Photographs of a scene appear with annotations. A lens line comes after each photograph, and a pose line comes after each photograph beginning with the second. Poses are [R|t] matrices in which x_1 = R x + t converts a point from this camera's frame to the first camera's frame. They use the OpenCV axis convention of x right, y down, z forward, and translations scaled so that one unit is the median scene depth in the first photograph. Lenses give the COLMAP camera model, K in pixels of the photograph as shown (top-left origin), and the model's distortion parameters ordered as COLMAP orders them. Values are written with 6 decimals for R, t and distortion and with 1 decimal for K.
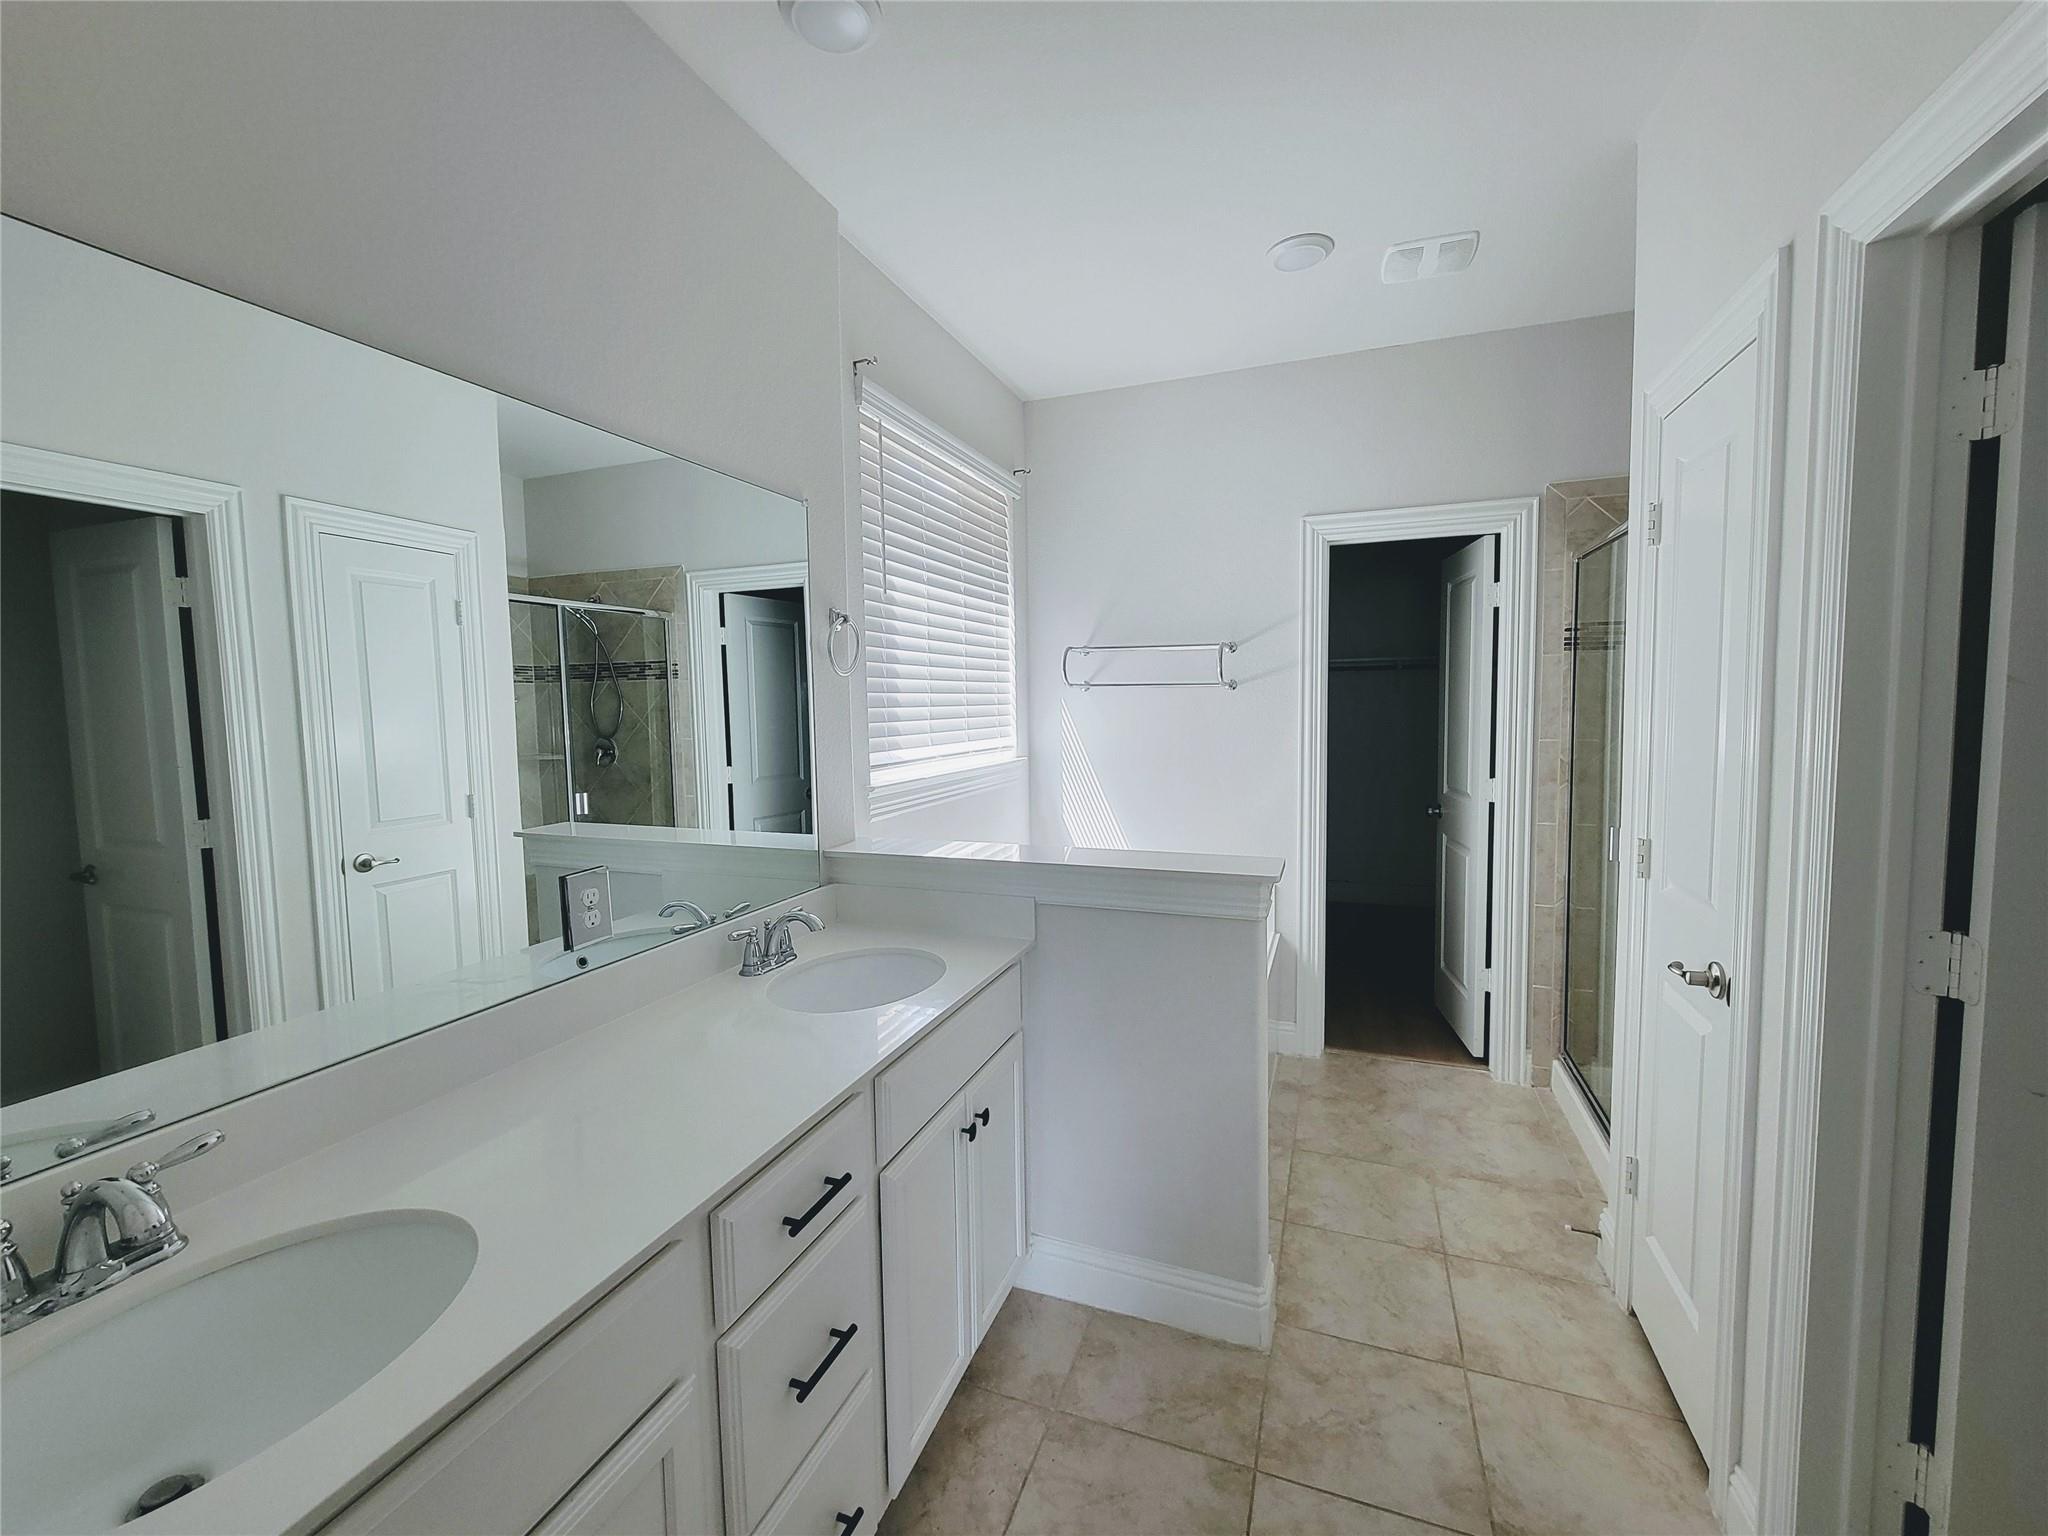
lens RADIAL K [[830.5, 0, 1025.1], [0, 830.5, 759.9], [0, 0, 1]] dist [-0.000764, -0.000219]
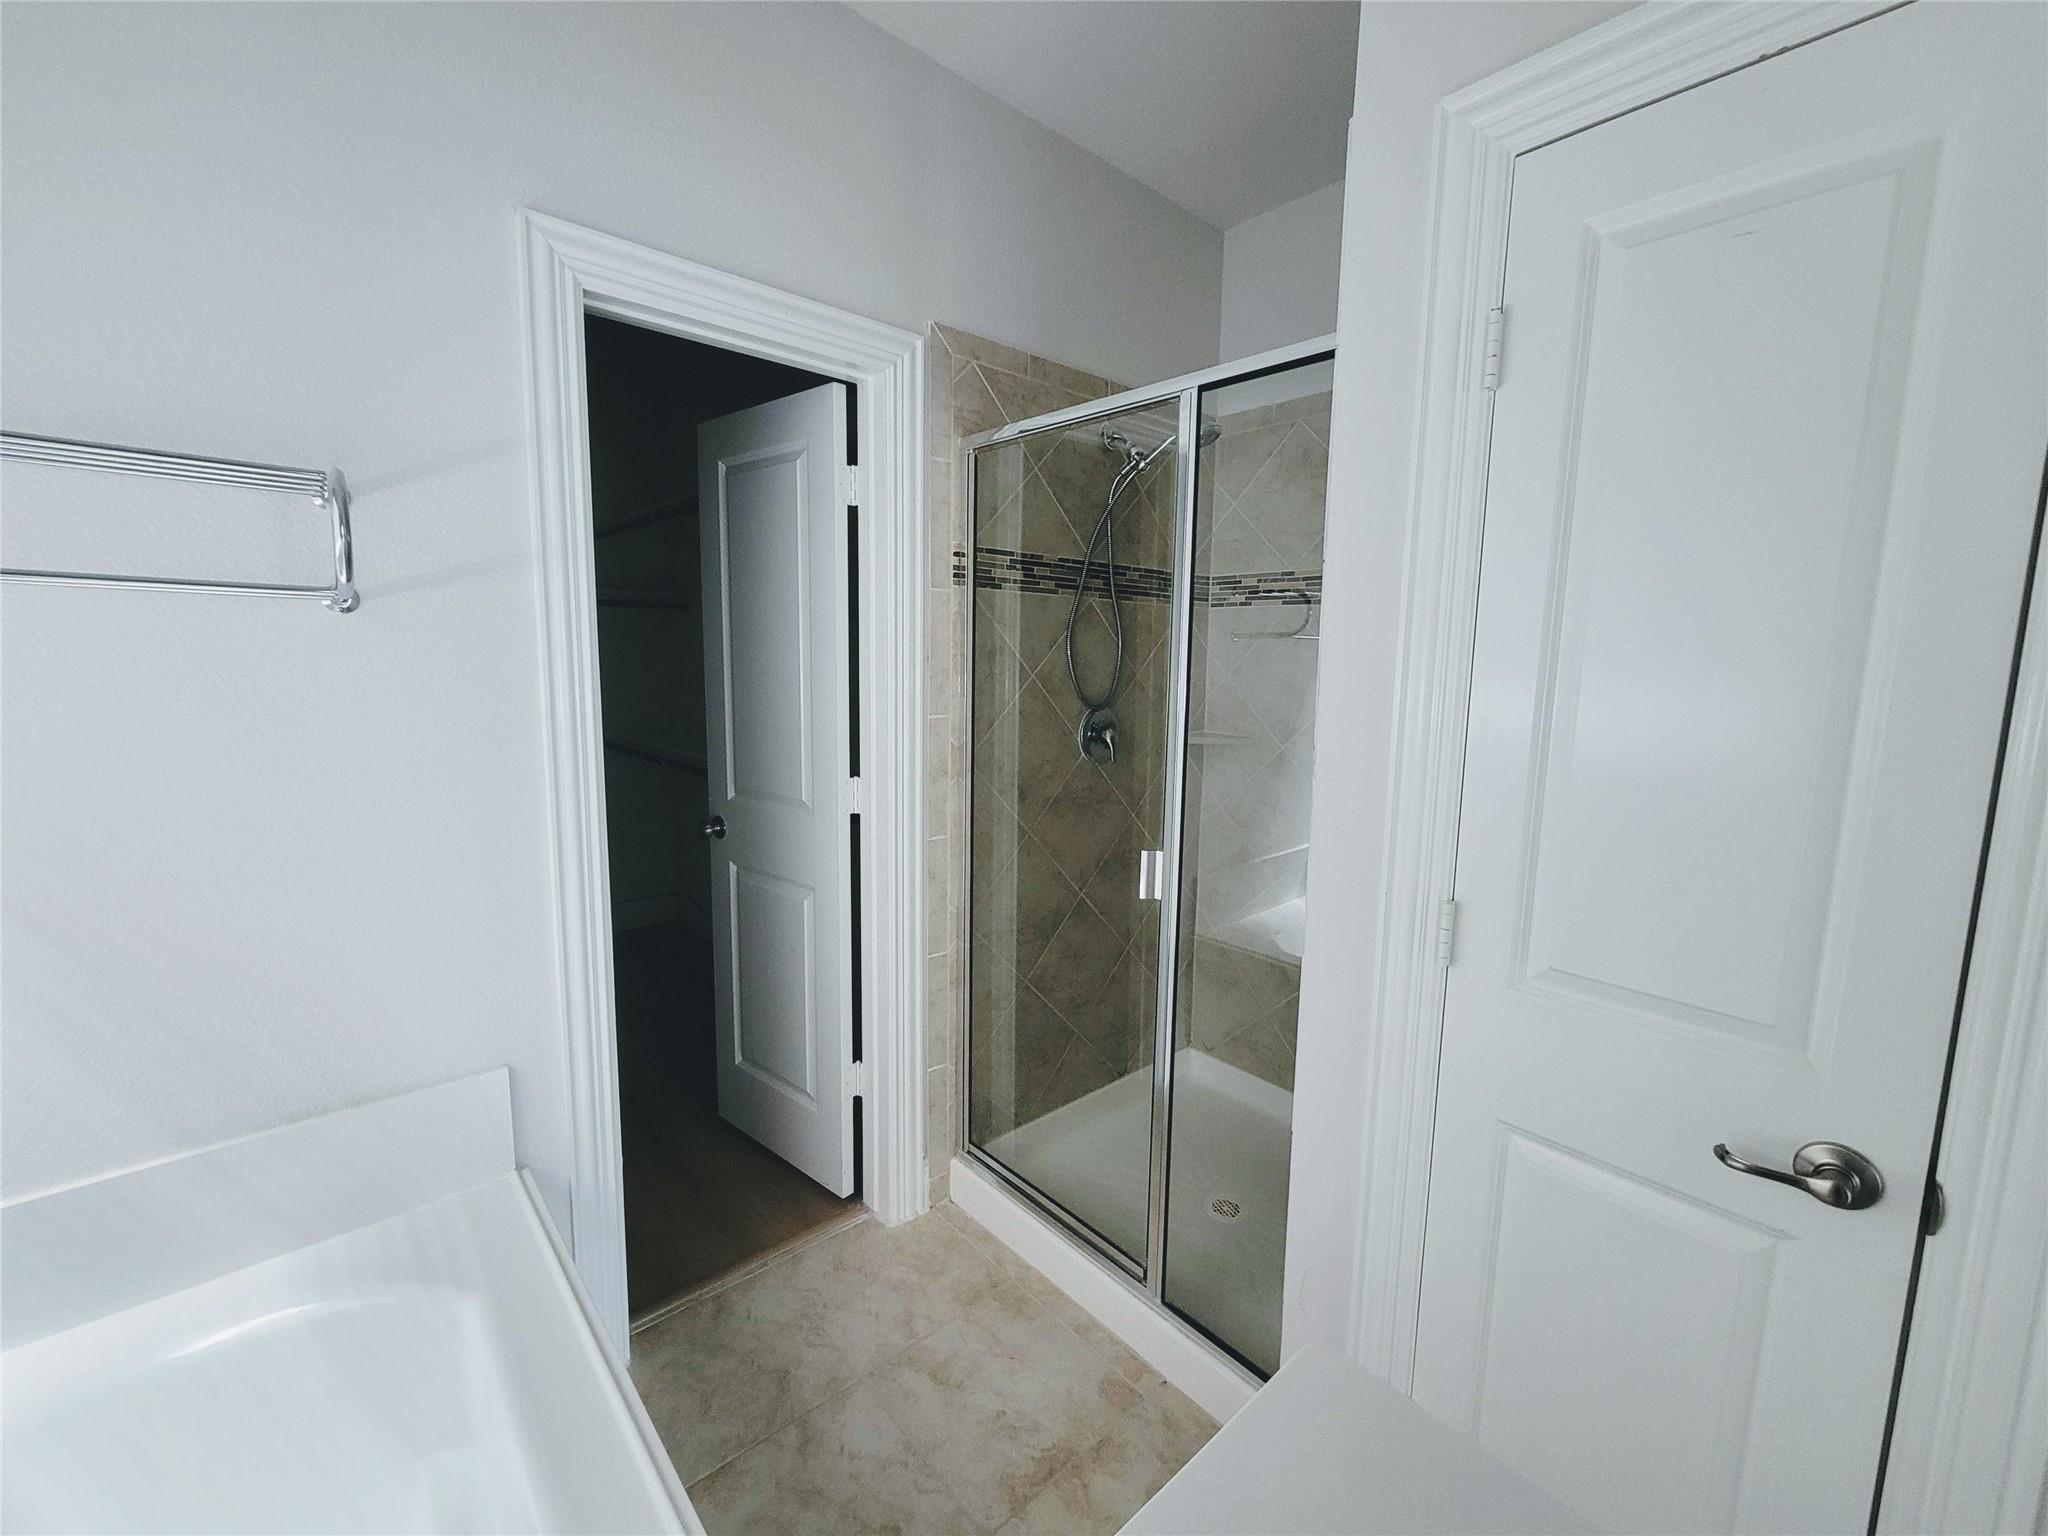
lens RADIAL K [[830.5, 0, 1025.1], [0, 830.5, 759.9], [0, 0, 1]] dist [-0.000764, -0.000219]
pose [[0.456338, -0.087277, 0.885516, 0.057441], [0.037429, 0.996180, 0.078896, -0.038535], [-0.889019, -0.002859, 0.457861, 0.614927]]
